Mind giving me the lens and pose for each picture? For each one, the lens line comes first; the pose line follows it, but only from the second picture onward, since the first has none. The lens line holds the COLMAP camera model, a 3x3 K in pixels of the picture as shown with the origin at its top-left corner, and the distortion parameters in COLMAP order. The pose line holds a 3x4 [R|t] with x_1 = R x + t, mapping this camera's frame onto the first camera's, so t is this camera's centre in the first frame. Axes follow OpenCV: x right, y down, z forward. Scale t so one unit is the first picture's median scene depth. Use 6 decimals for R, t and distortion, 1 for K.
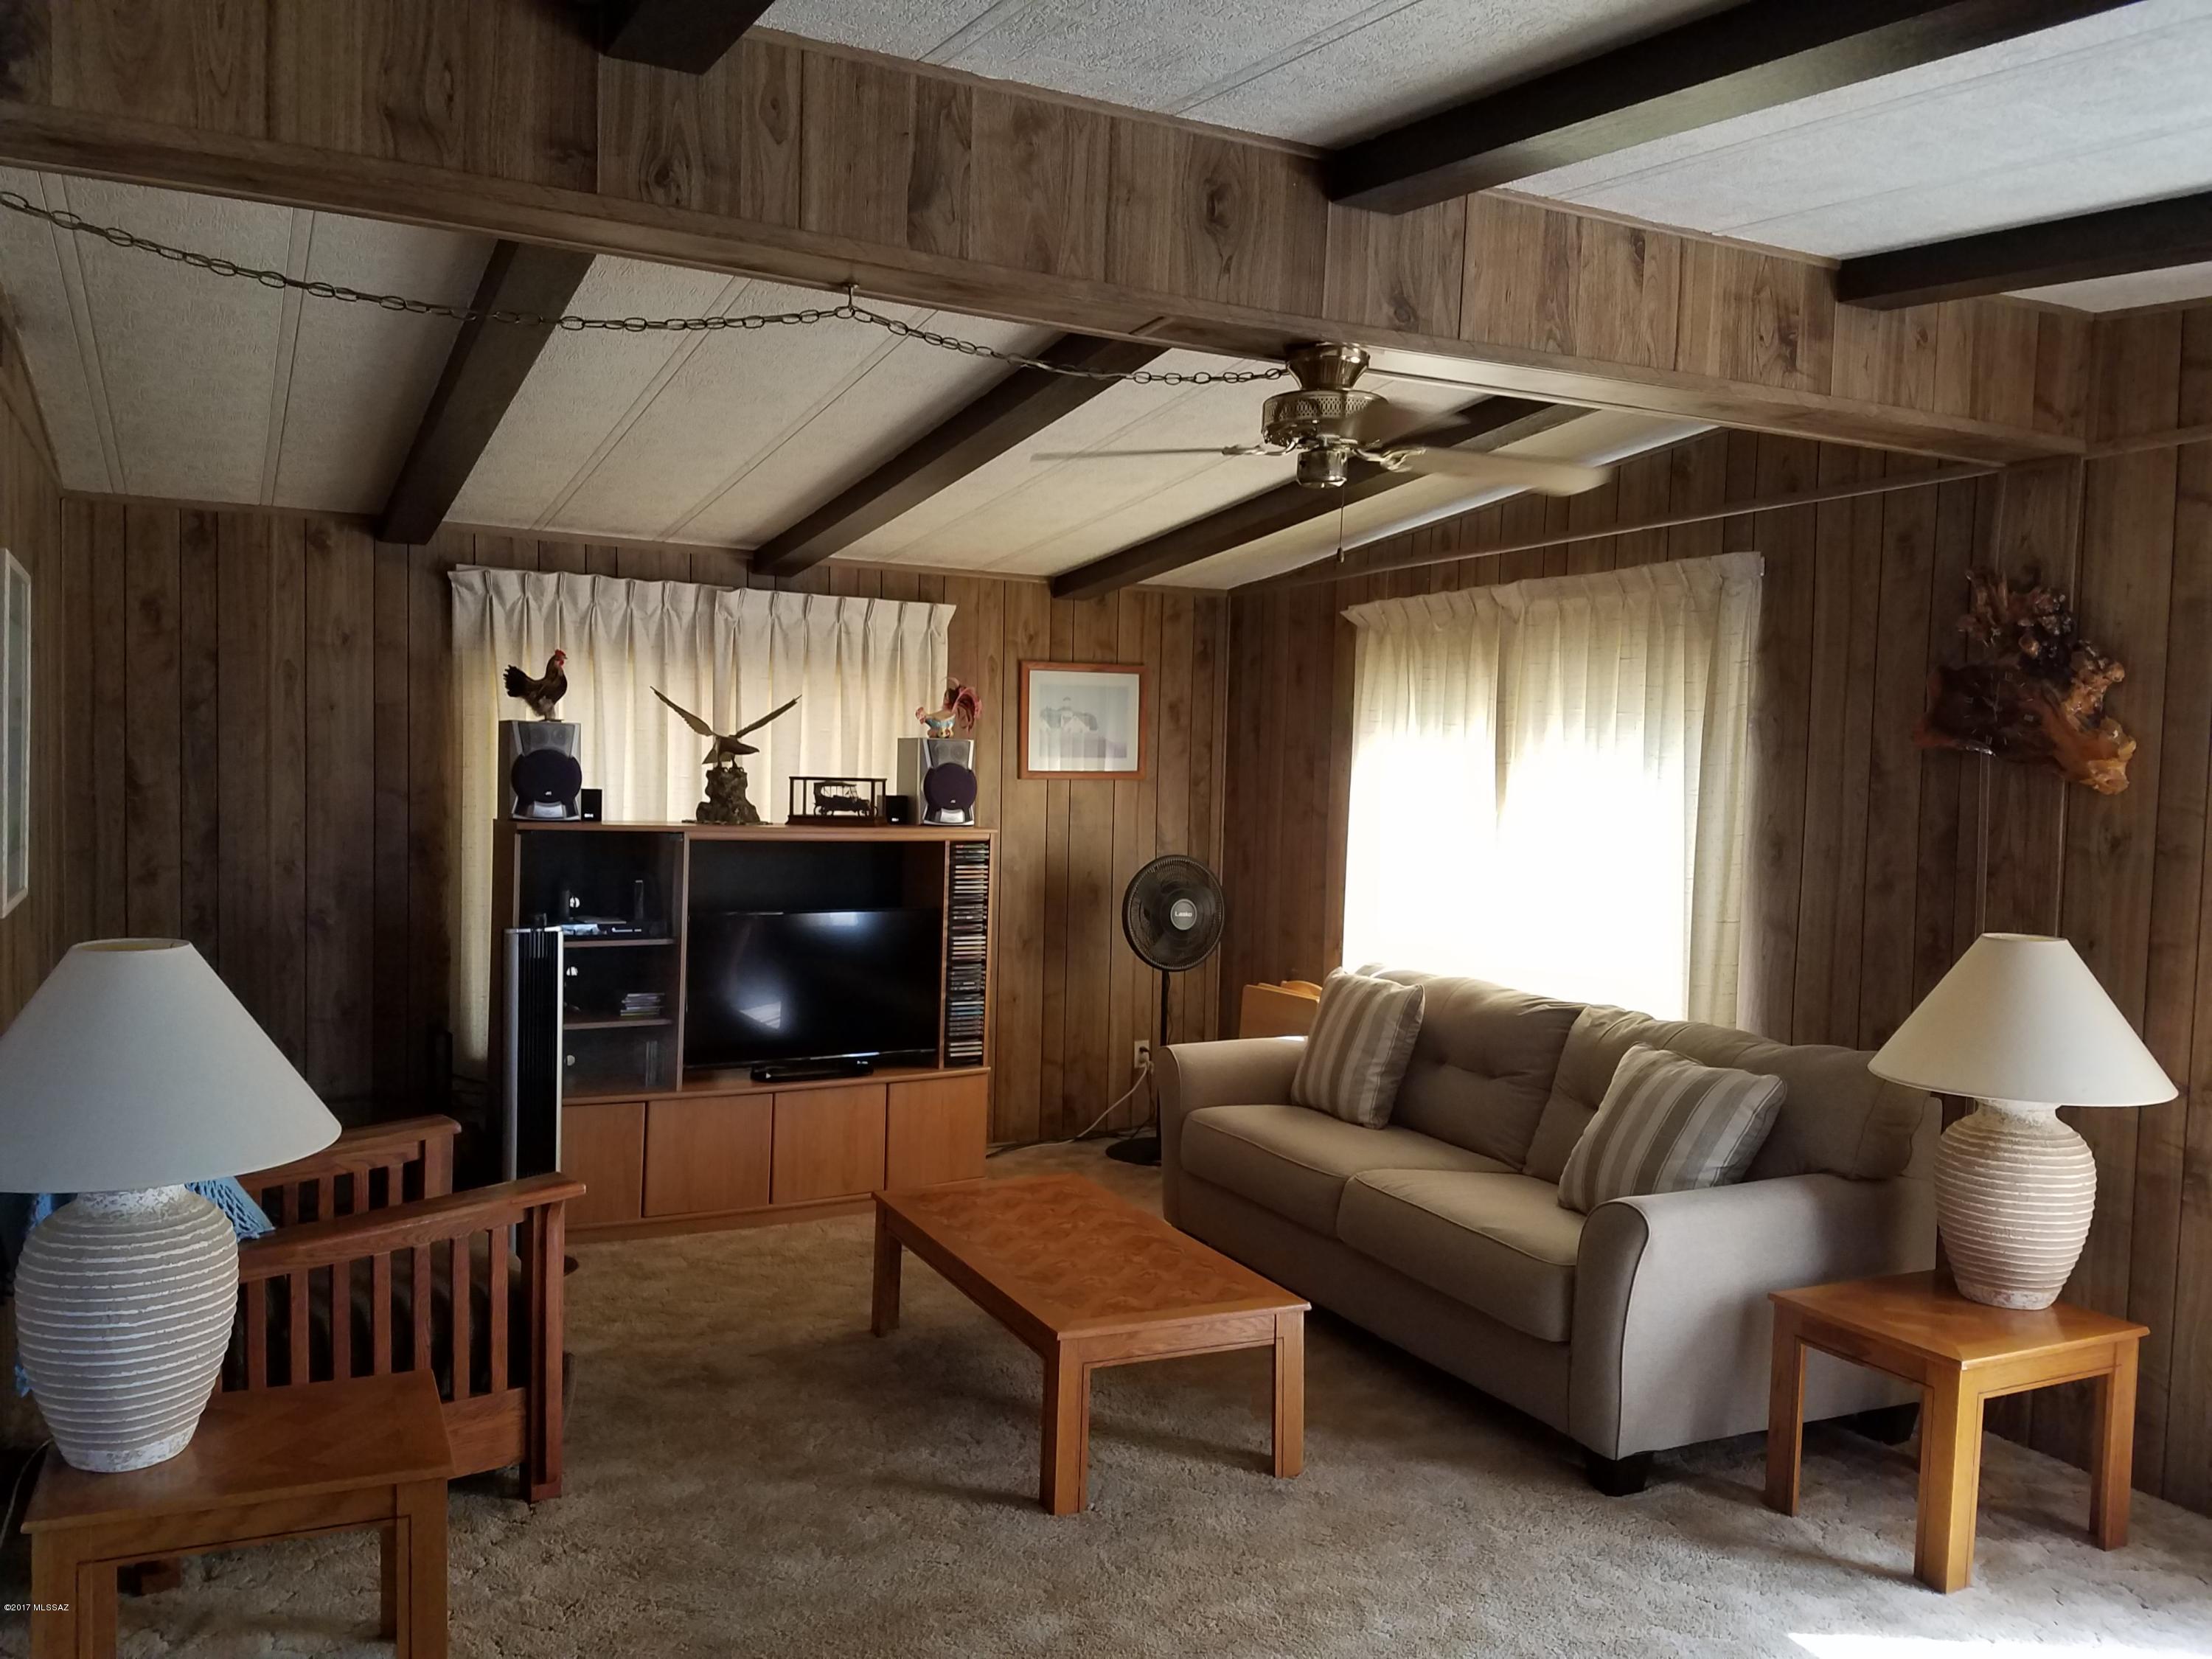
lens RADIAL K [[1661.8, 0, 1115.4], [0, 1661.8, 848.7], [0, 0, 1]] dist [0.021471, -0.035272]
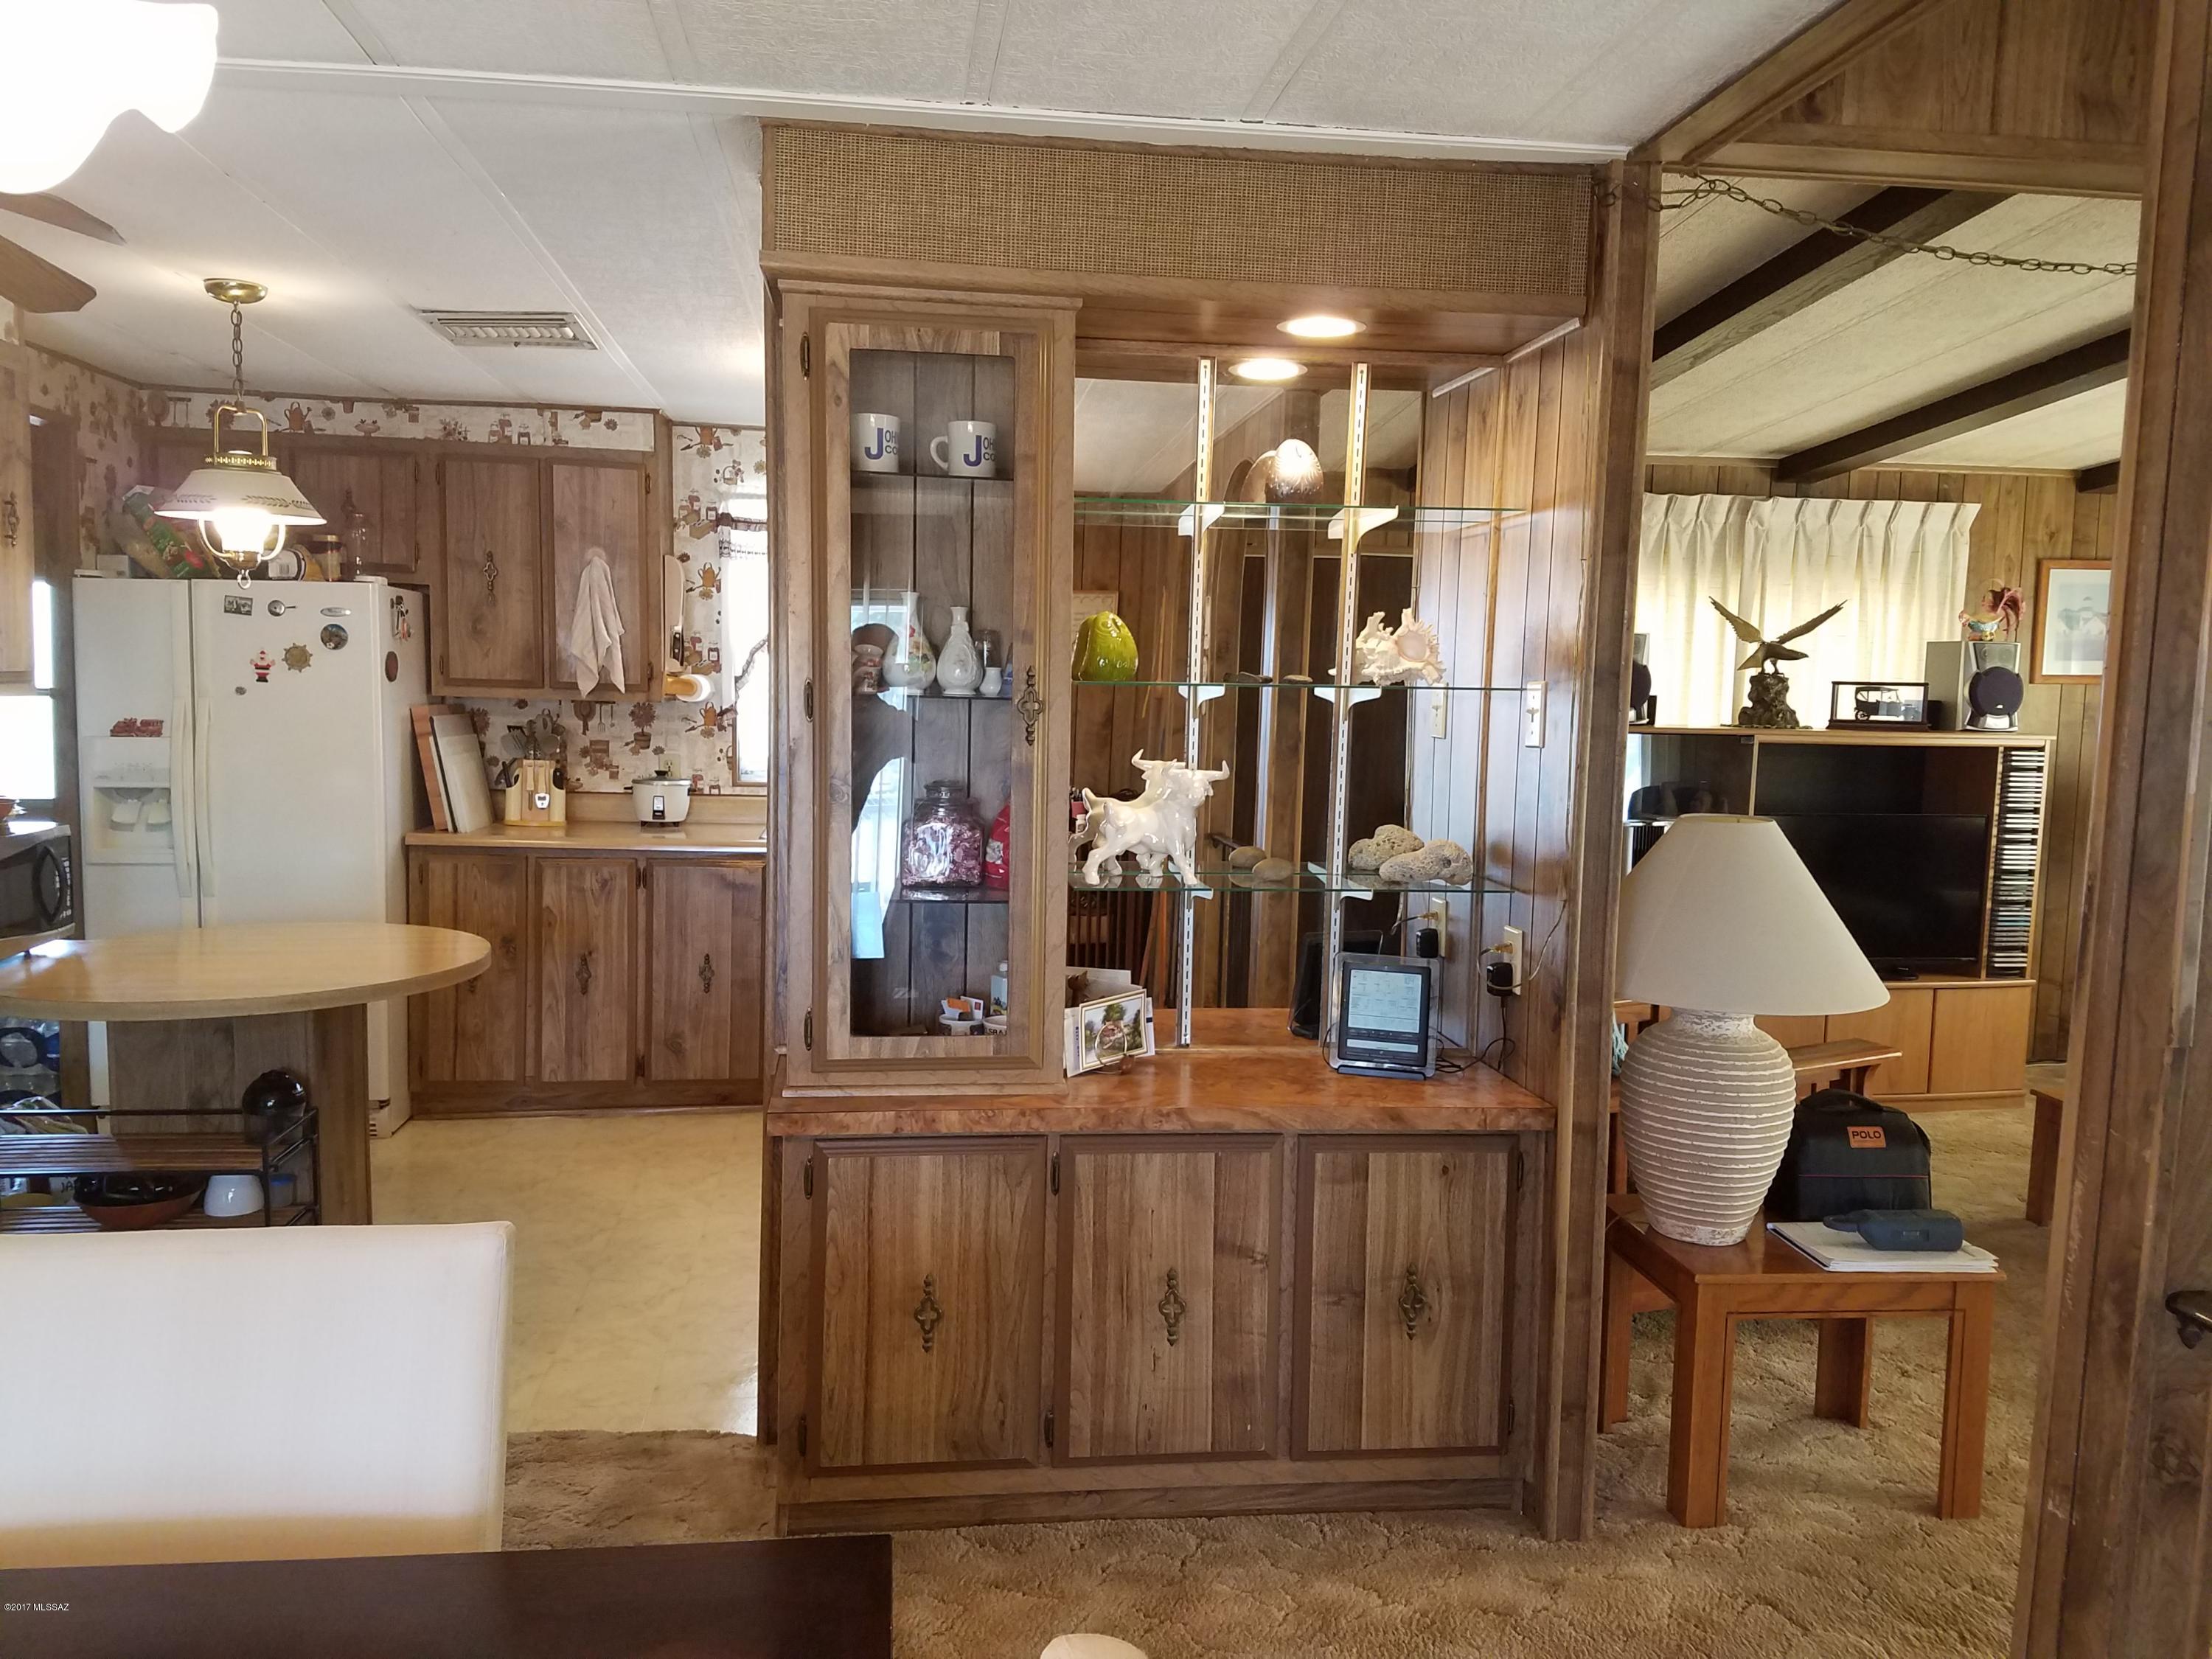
lens RADIAL K [[1720.6, 0, 1101.8], [0, 1720.6, 836.8], [0, 0, 1]] dist [0.009848, -0.028849]
pose [[0.935597, 0.026190, -0.352097, -0.234921], [-0.011023, 0.998926, 0.045015, 0.008274], [0.352897, -0.038234, 0.934880, -0.135557]]
